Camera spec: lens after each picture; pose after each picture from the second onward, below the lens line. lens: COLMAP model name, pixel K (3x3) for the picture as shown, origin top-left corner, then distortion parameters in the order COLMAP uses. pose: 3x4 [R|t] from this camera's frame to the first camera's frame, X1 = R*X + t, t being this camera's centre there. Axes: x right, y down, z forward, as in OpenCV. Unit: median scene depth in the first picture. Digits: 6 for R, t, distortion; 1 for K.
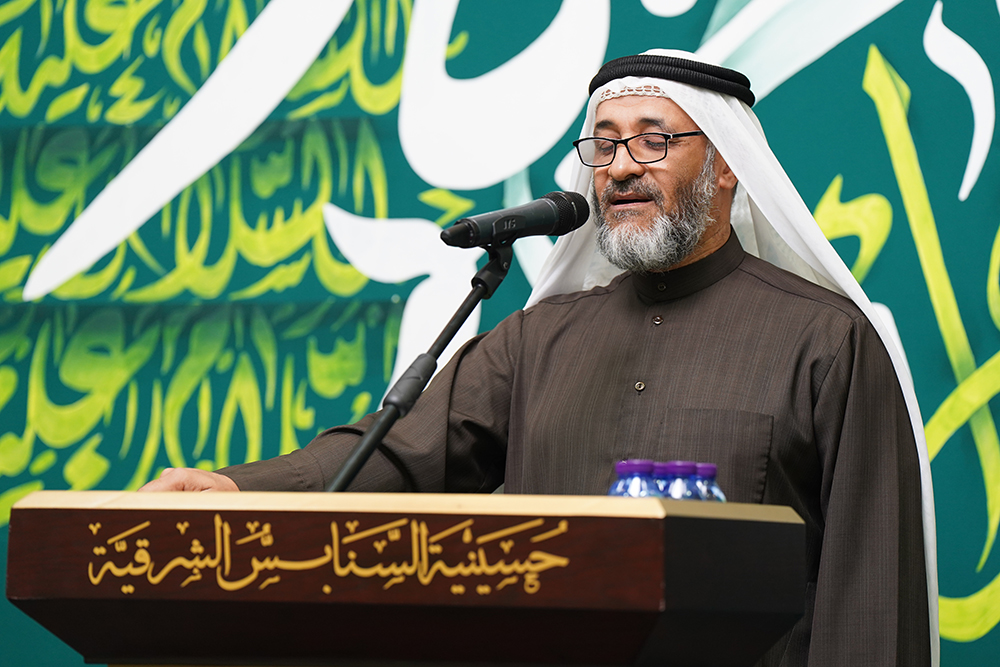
lens RADIAL K [[4904.0, 0, 500.0], [0, 4904.0, 333.5], [0, 0, 1]] dist [1.802807, -2.883358]
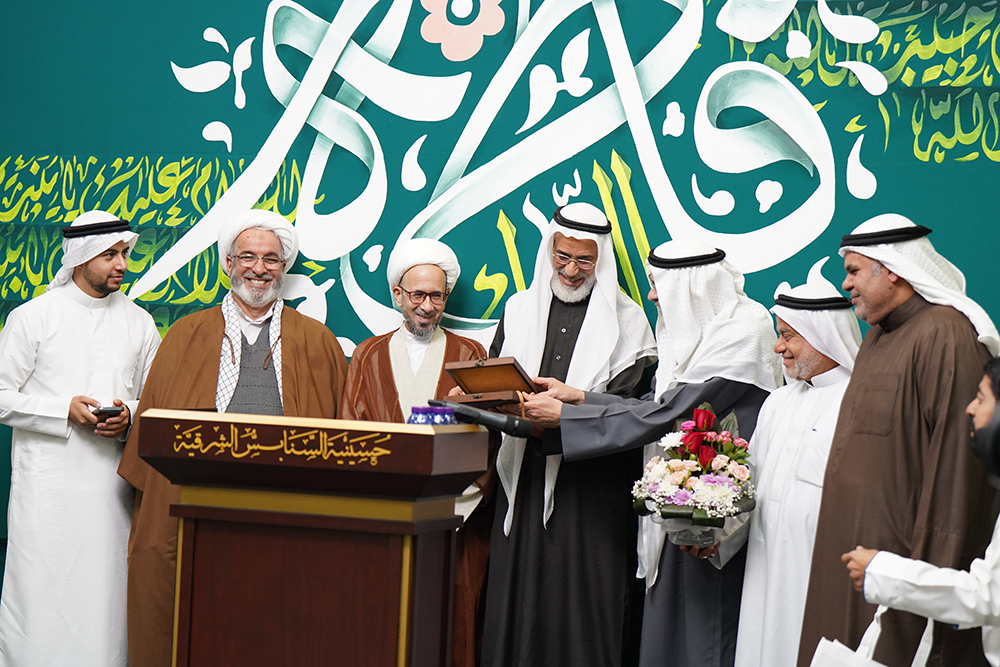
lens RADIAL K [[2010.7, 0, 500.0], [0, 2010.7, 333.5], [0, 0, 1]] dist [0.028741, -0.159276]
pose [[0.993194, 0.030787, 0.112330, -0.028542], [-0.034085, 0.999039, 0.027559, -0.024161], [-0.111373, -0.031200, 0.993289, 0.054850]]
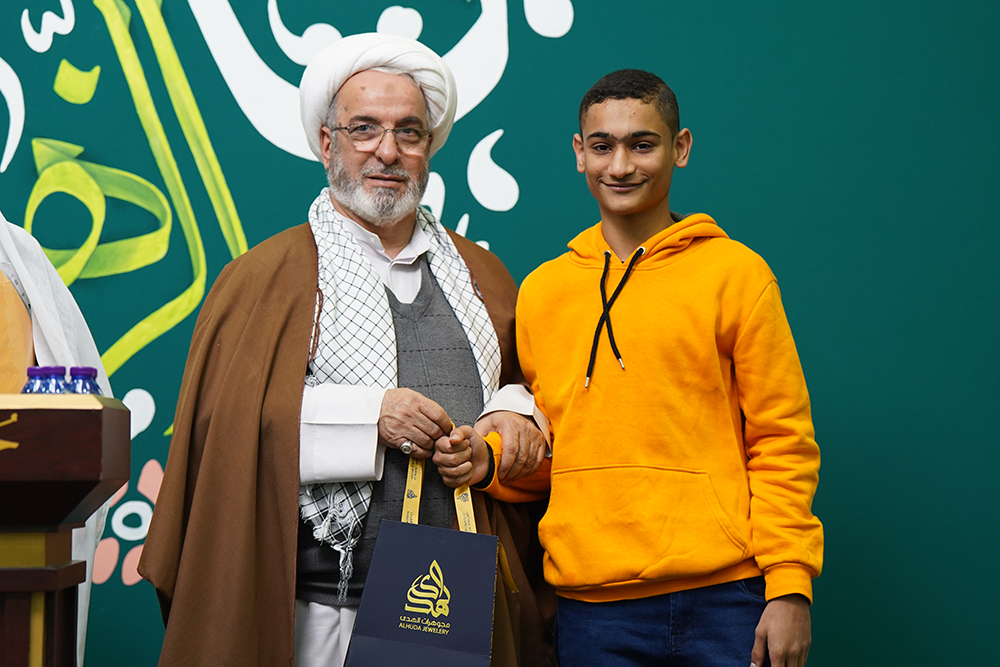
lens RADIAL K [[3159.0, 0, 500.0], [0, 3159.0, 333.5], [0, 0, 1]] dist [0.614979, 0.211508]
pose [[0.895525, -0.000182, 0.445012, -0.166936], [-0.007496, 0.999852, 0.015494, 0.002570], [-0.444949, -0.017212, 0.895391, 0.139235]]
